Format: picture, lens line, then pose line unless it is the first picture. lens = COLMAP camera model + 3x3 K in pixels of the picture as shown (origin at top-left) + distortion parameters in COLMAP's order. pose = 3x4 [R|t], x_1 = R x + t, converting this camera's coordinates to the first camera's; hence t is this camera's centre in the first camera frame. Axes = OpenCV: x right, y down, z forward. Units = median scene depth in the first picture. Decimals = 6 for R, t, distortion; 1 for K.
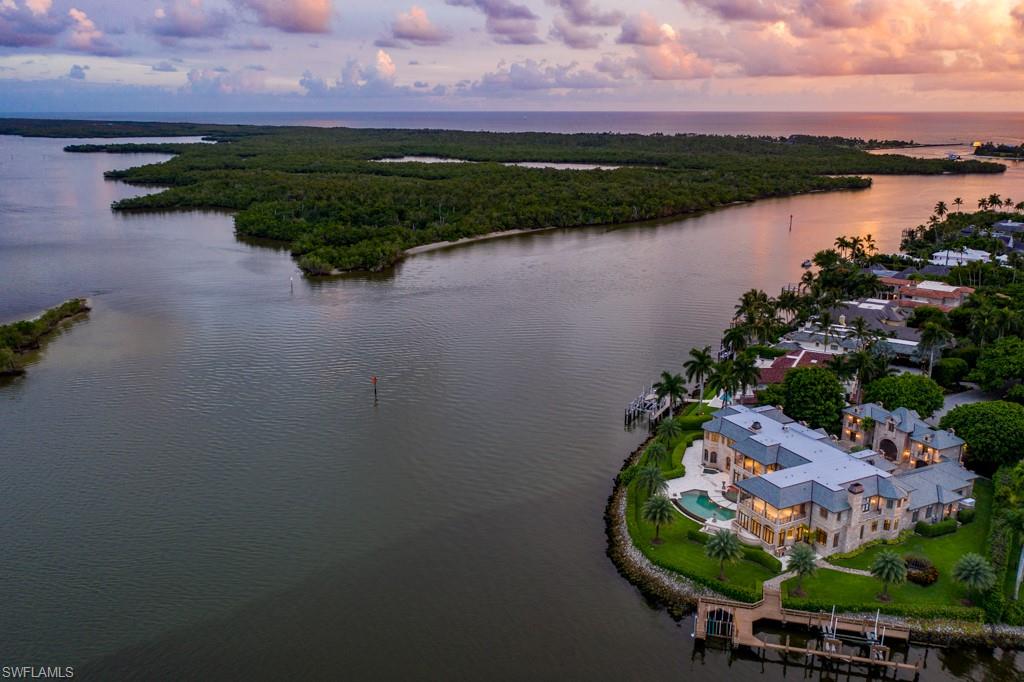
lens RADIAL K [[834.4, 0, 512.0], [0, 834.4, 341.0], [0, 0, 1]] dist [-0.024686, 0.000313]
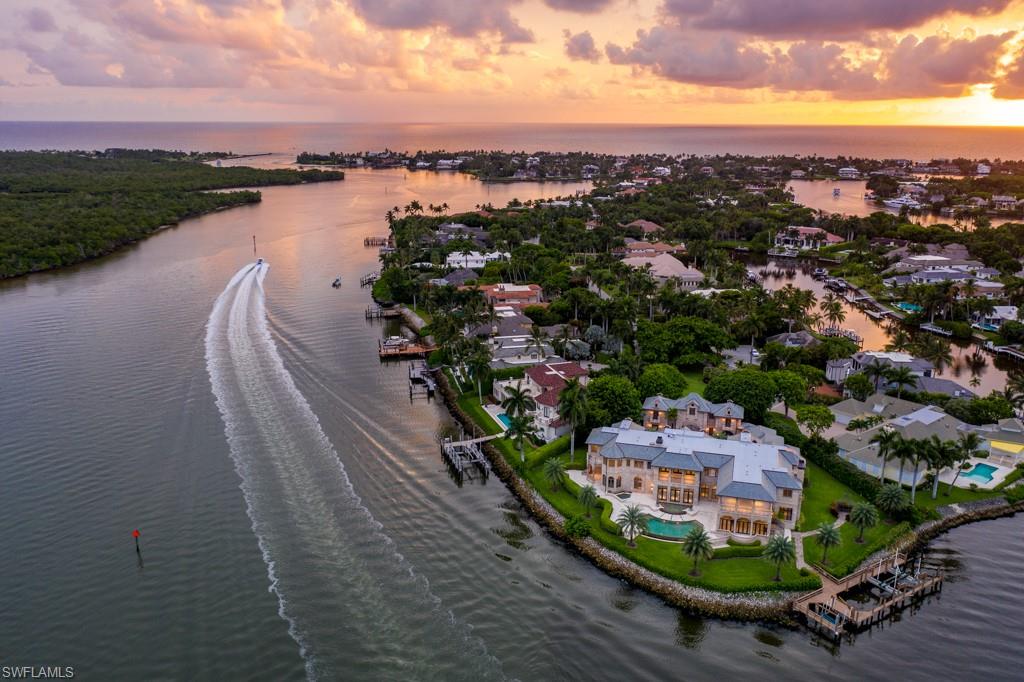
lens RADIAL K [[834.4, 0, 512.0], [0, 834.4, 341.0], [0, 0, 1]] dist [-0.024686, 0.000313]
pose [[0.642168, -0.185341, 0.743820, -0.176628], [0.191743, 0.978322, 0.078233, -0.041701], [-0.742196, 0.092384, 0.663785, 0.123578]]
